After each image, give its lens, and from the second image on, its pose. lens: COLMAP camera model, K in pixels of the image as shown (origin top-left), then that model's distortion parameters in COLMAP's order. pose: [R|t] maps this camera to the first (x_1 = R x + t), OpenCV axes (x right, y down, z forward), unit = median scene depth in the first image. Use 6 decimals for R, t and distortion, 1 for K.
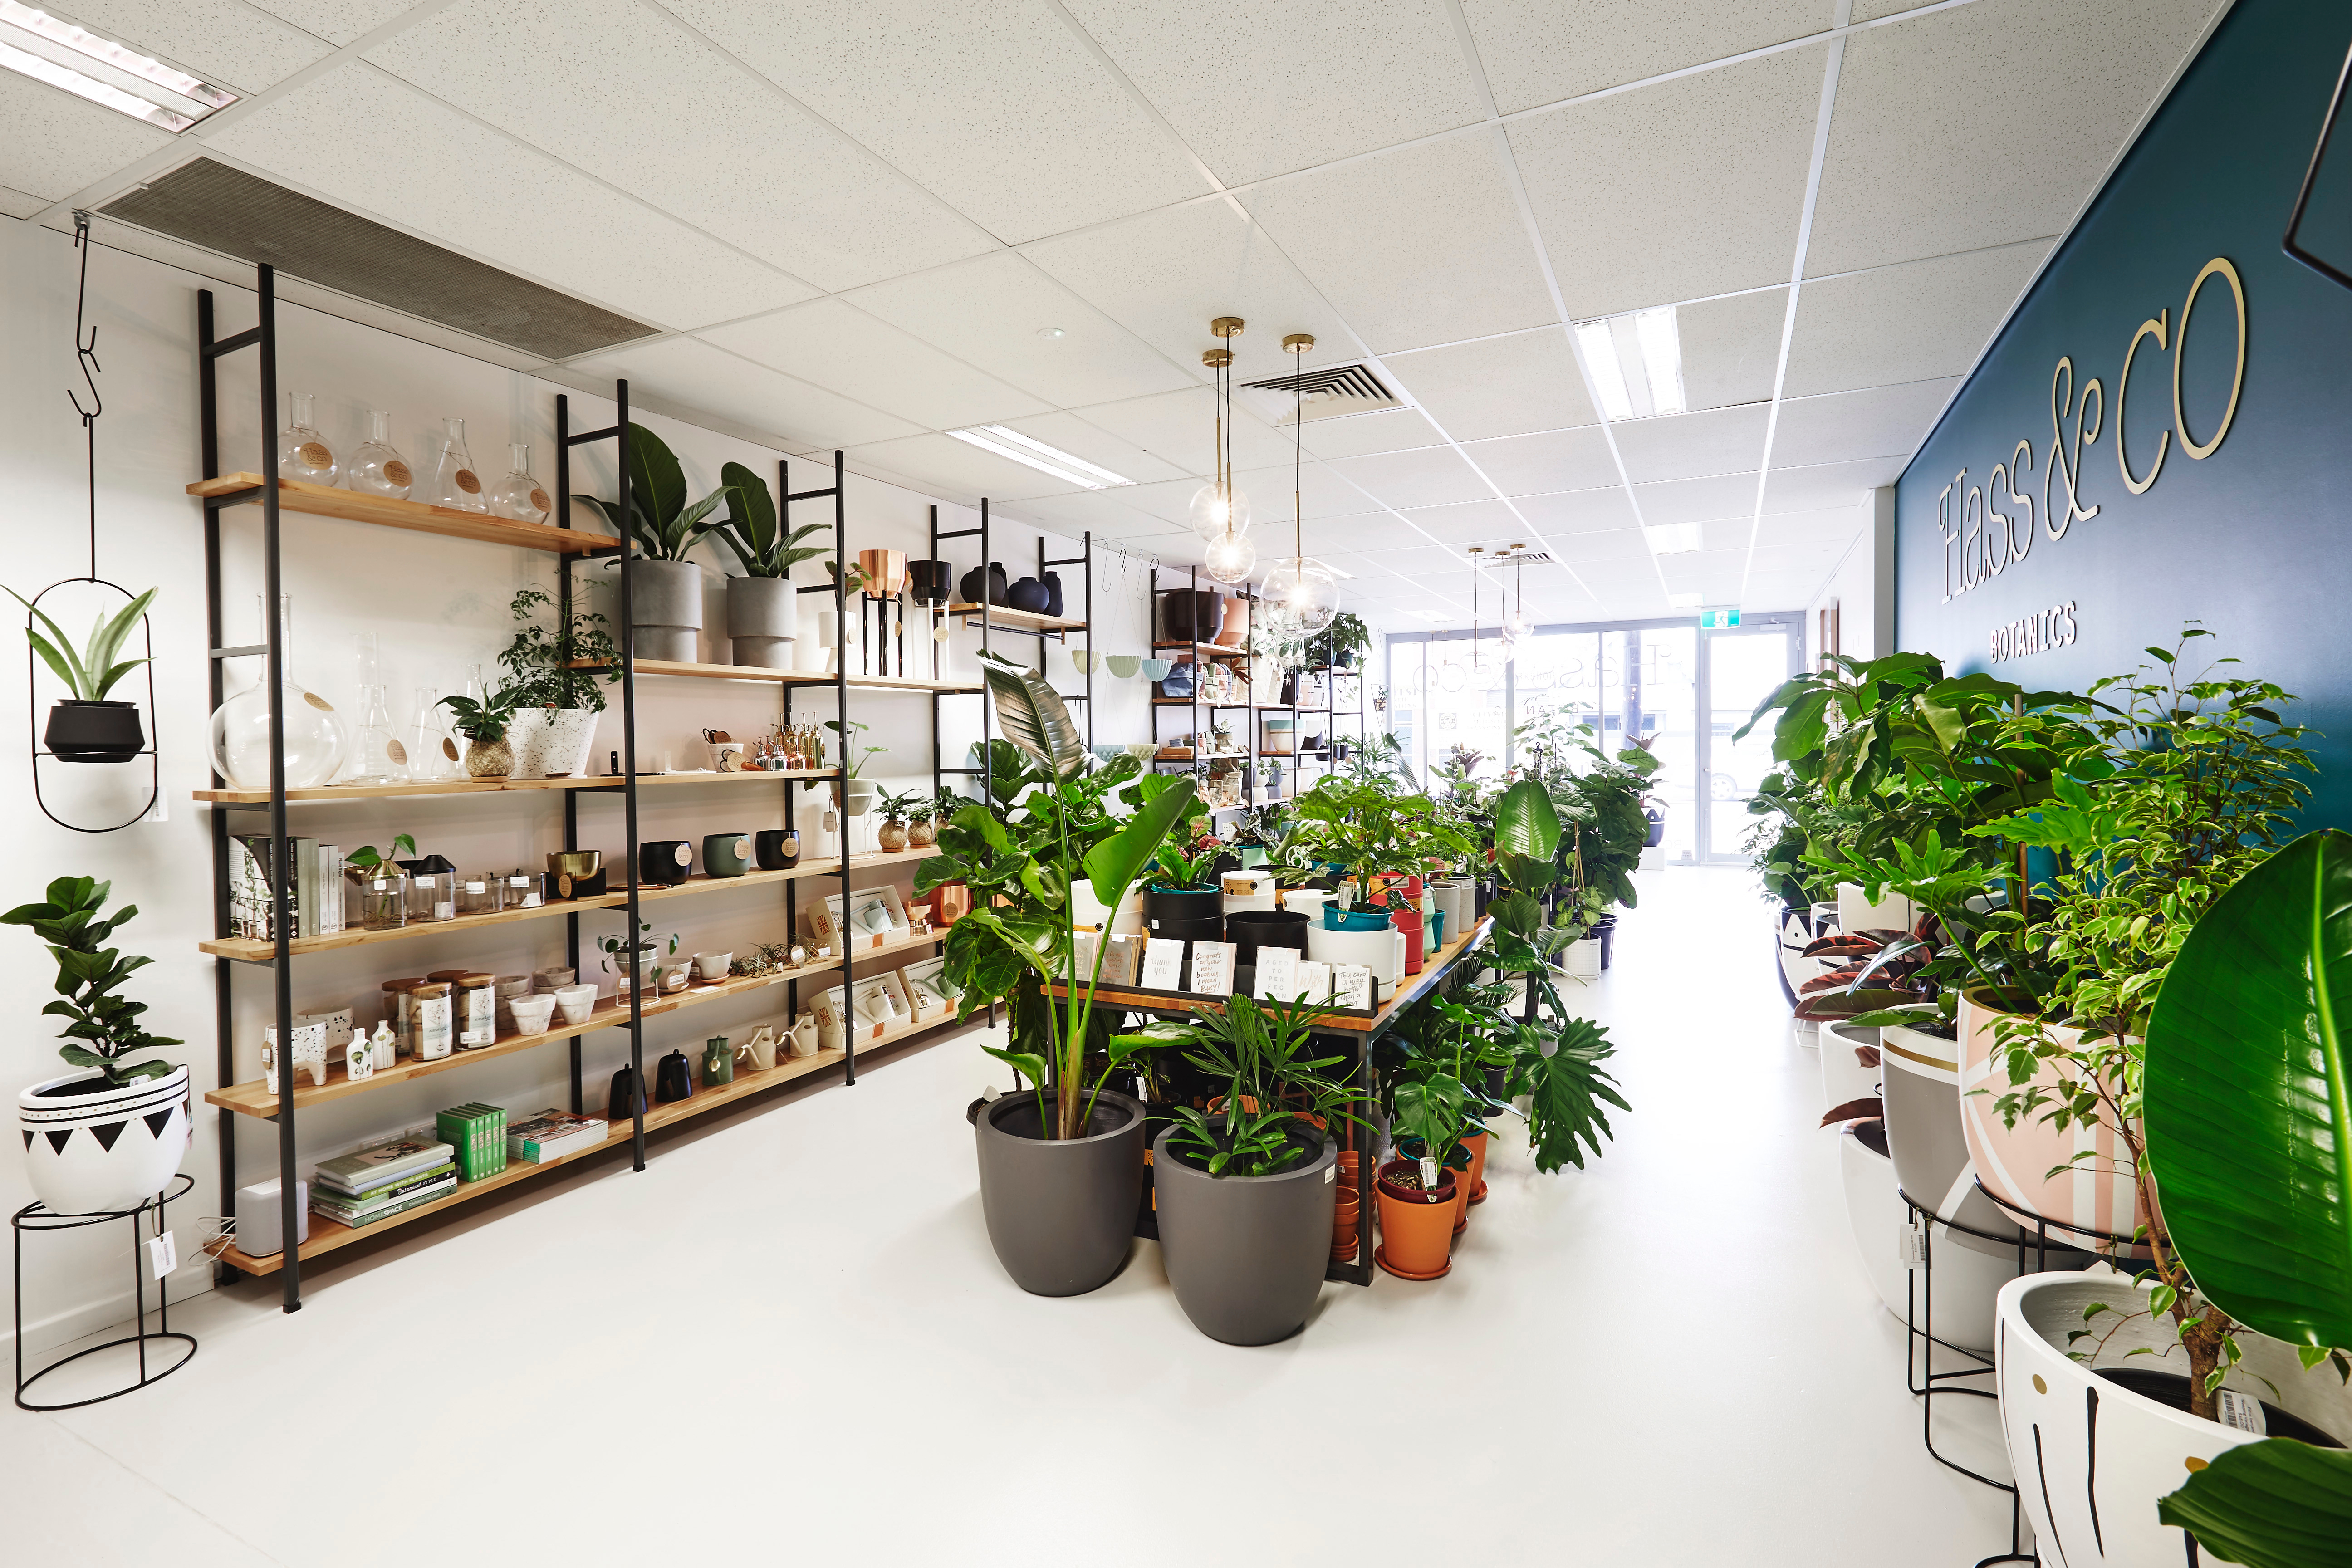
lens RADIAL K [[1050.9, 0, 1172.1], [0, 1050.9, 766.2], [0, 0, 1]] dist [0.000855, 0.000176]
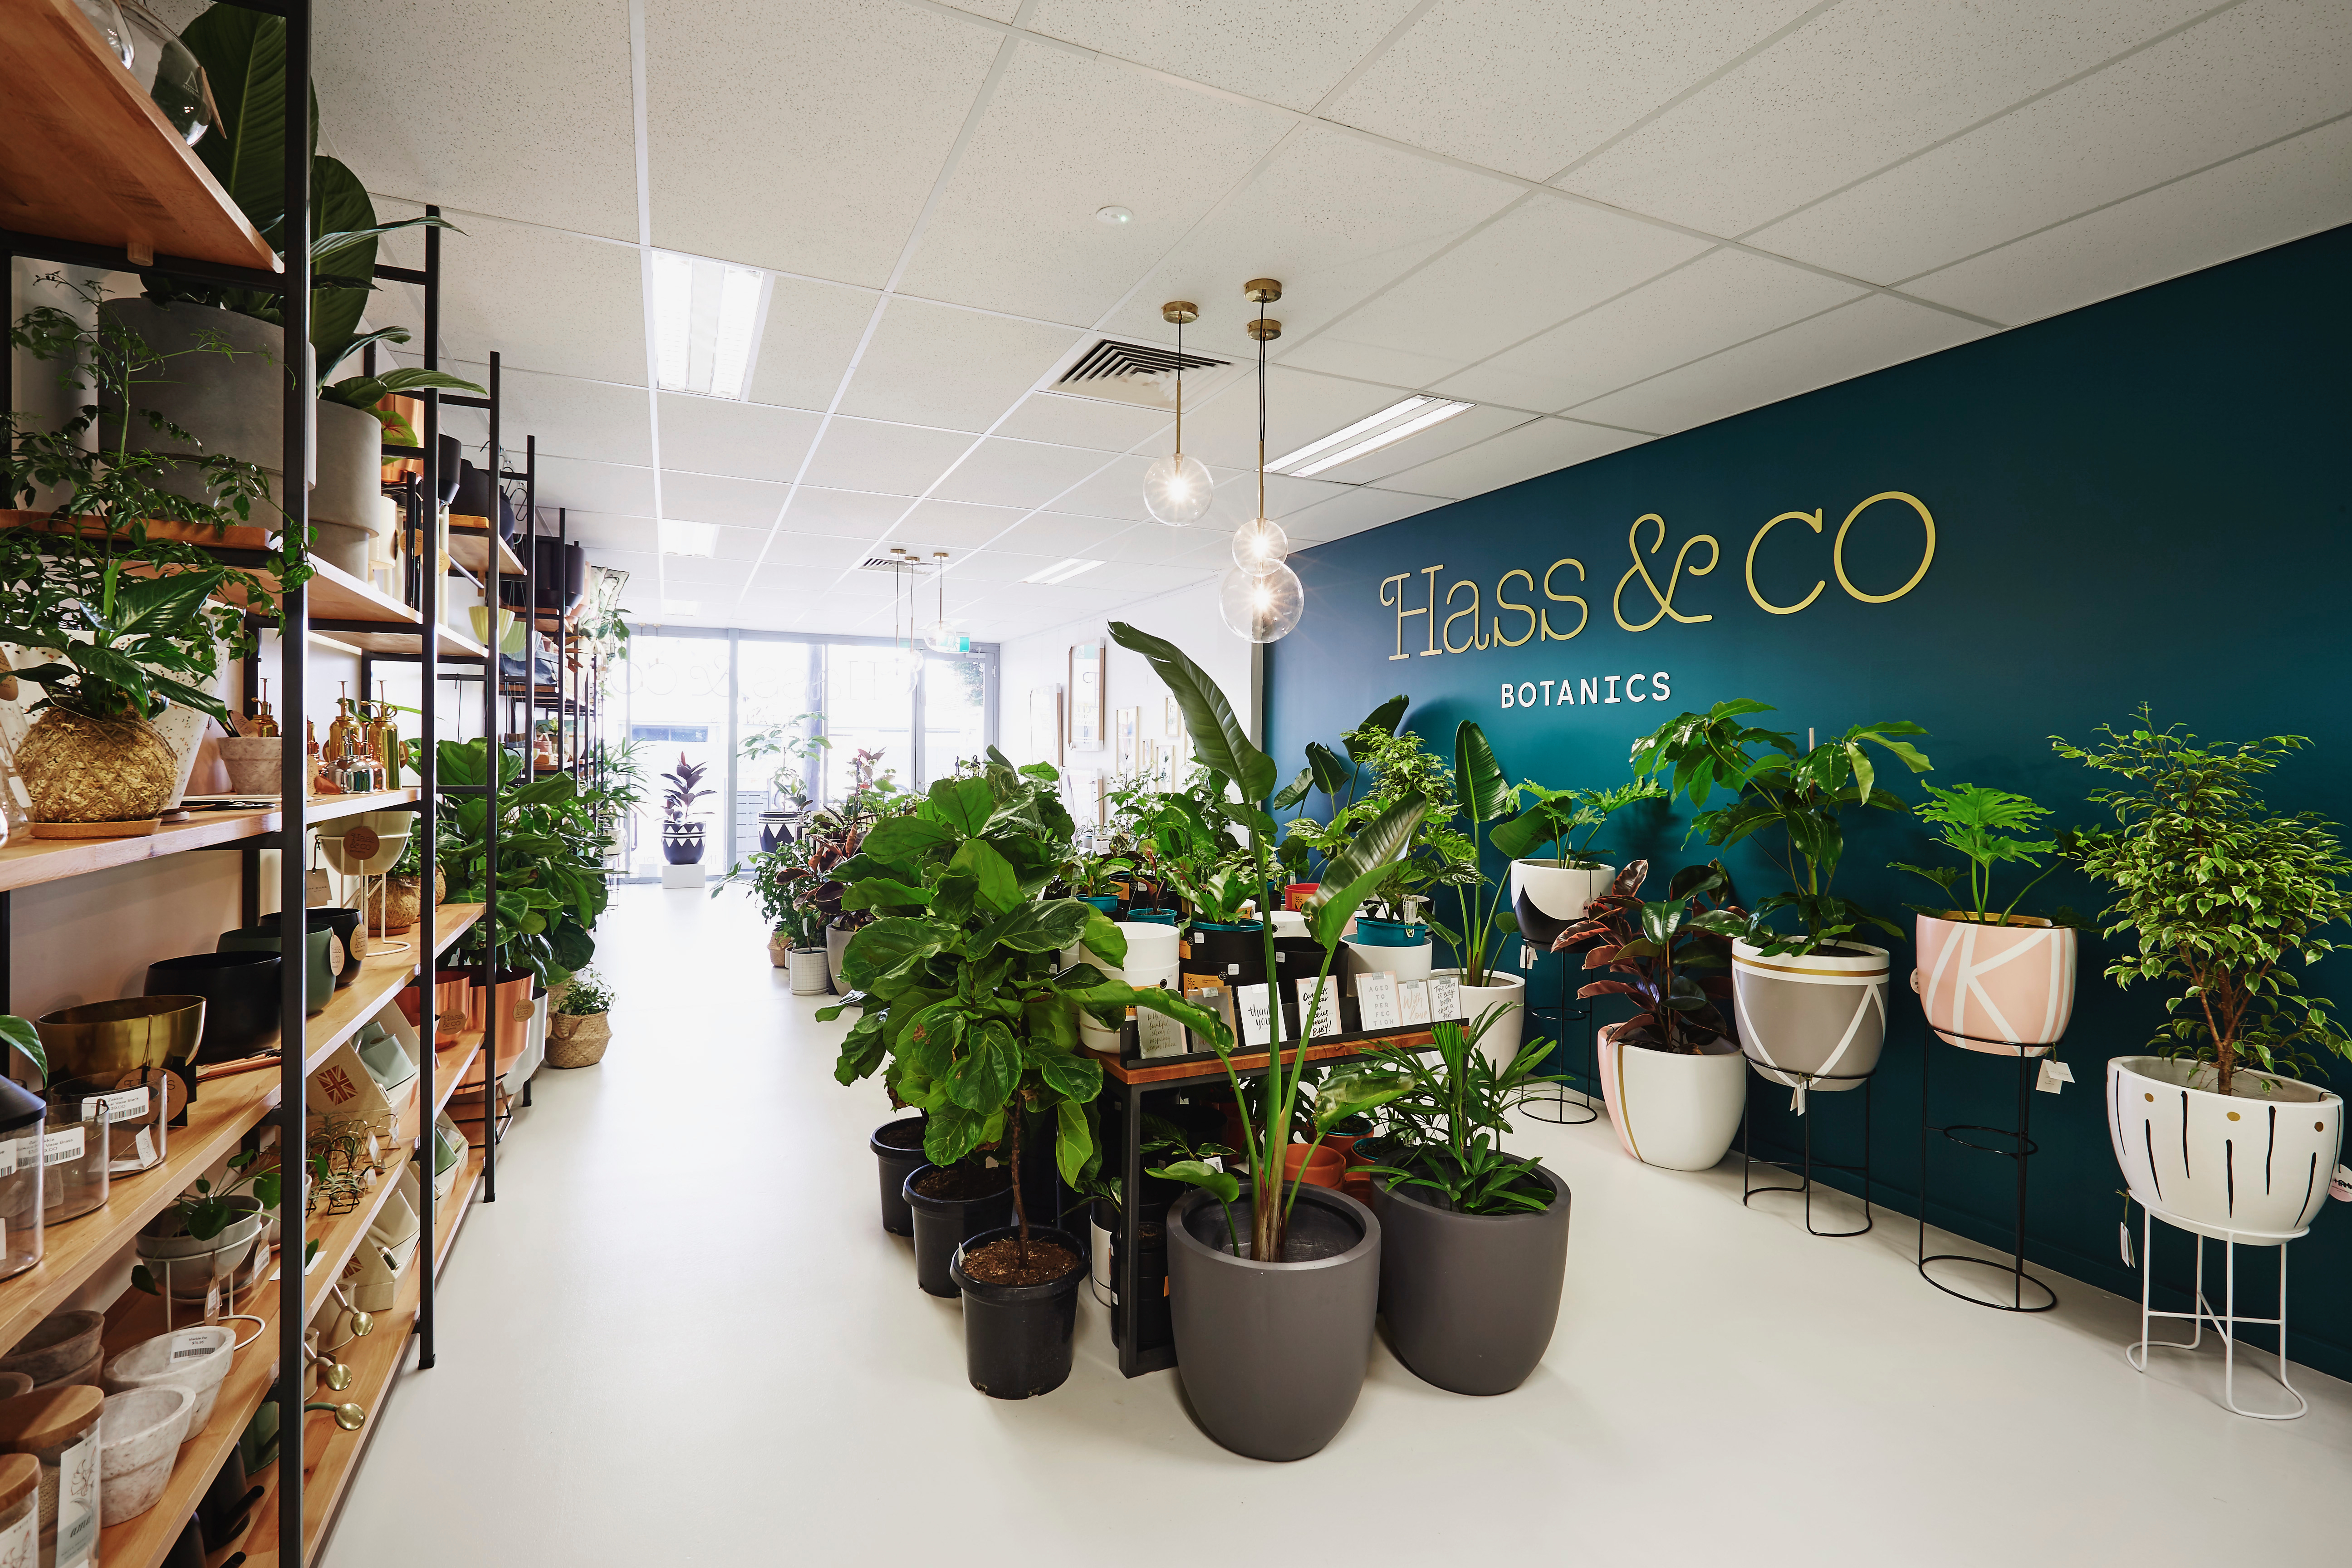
lens RADIAL K [[1084.2, 0, 1174.9], [0, 1084.2, 761.7], [0, 0, 1]] dist [0.000140, 0.000122]
pose [[0.595545, 0.002981, 0.803317, -0.738025], [0.011208, 0.999865, -0.012019, -0.005581], [-0.803244, 0.016161, 0.595431, 0.517242]]
